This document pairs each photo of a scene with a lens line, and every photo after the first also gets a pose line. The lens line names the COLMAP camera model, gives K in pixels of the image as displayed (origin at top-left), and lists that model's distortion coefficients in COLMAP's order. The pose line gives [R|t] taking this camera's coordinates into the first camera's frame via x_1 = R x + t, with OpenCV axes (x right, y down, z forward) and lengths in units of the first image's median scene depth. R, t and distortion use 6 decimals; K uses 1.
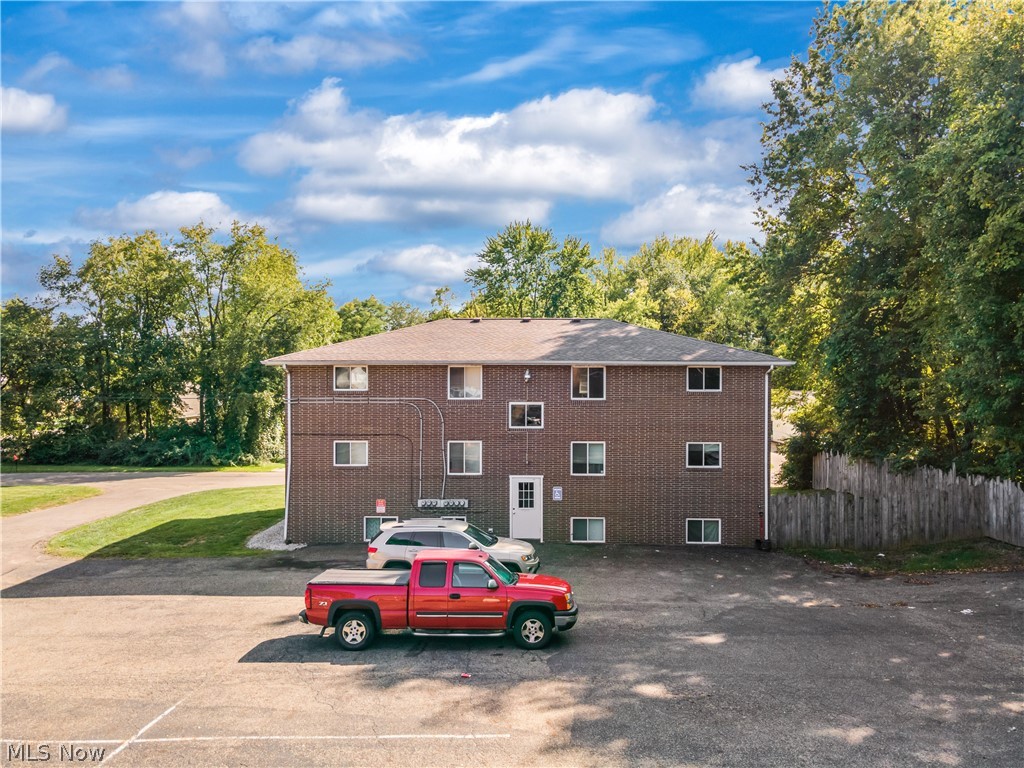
lens RADIAL K [[751.1, 0, 502.8], [0, 751.1, 385.1], [0, 0, 1]] dist [0.020205, 0.032306]
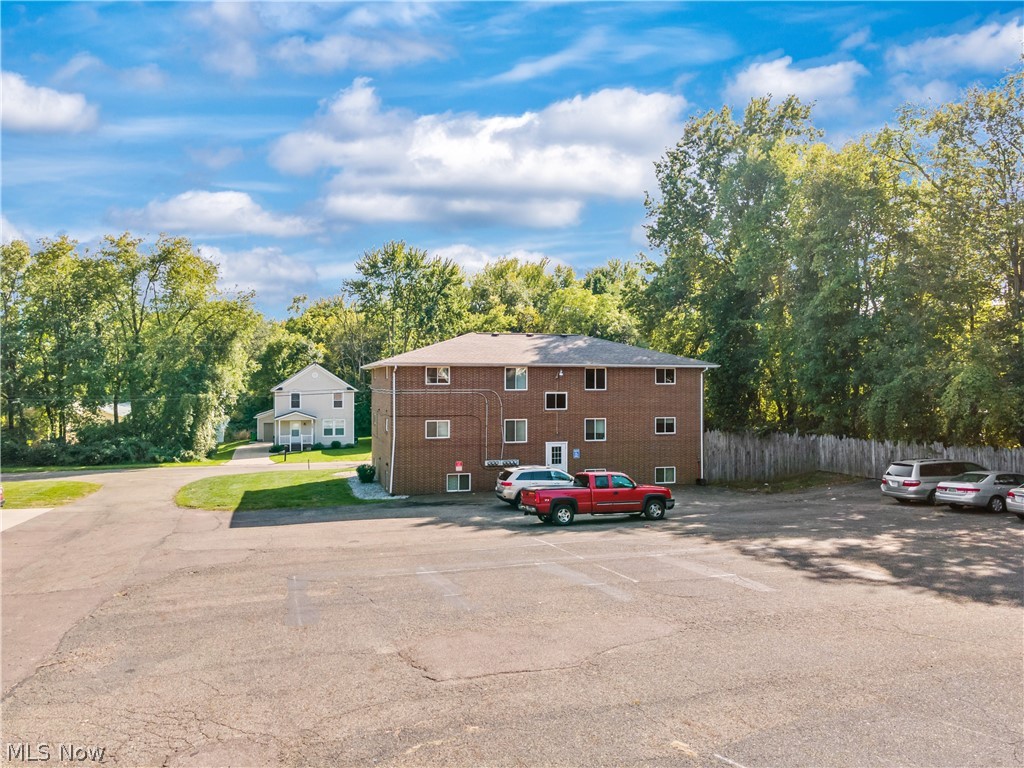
lens RADIAL K [[751.1, 0, 511.9], [0, 751.1, 386.5], [0, 0, 1]] dist [0.020205, 0.032306]
pose [[0.955195, -0.003009, 0.295962, -0.484733], [0.005463, 0.999957, -0.007465, 0.022654], [-0.295927, 0.008747, 0.955171, -0.374109]]
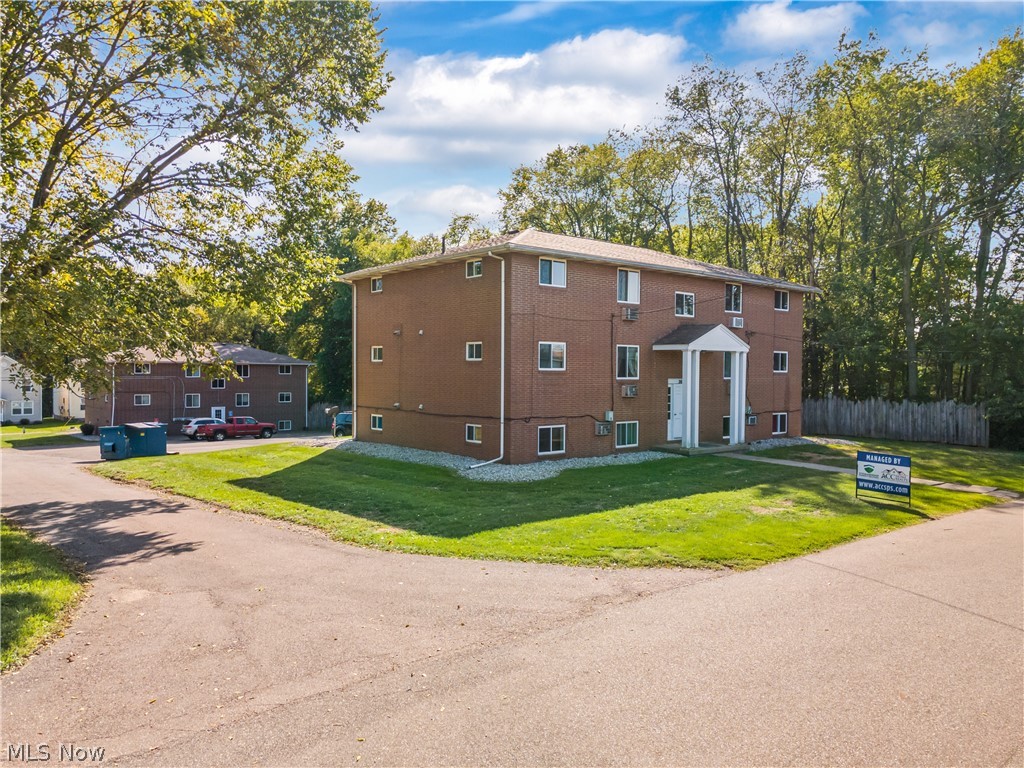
lens RADIAL K [[751.1, 0, 515.3], [0, 751.1, 379.4], [0, 0, 1]] dist [0.020205, 0.032306]
pose [[0.749440, -0.002110, 0.662068, -0.906617], [0.003302, 0.999994, -0.000552, 0.031289], [-0.662064, 0.002600, 0.749443, -1.584560]]
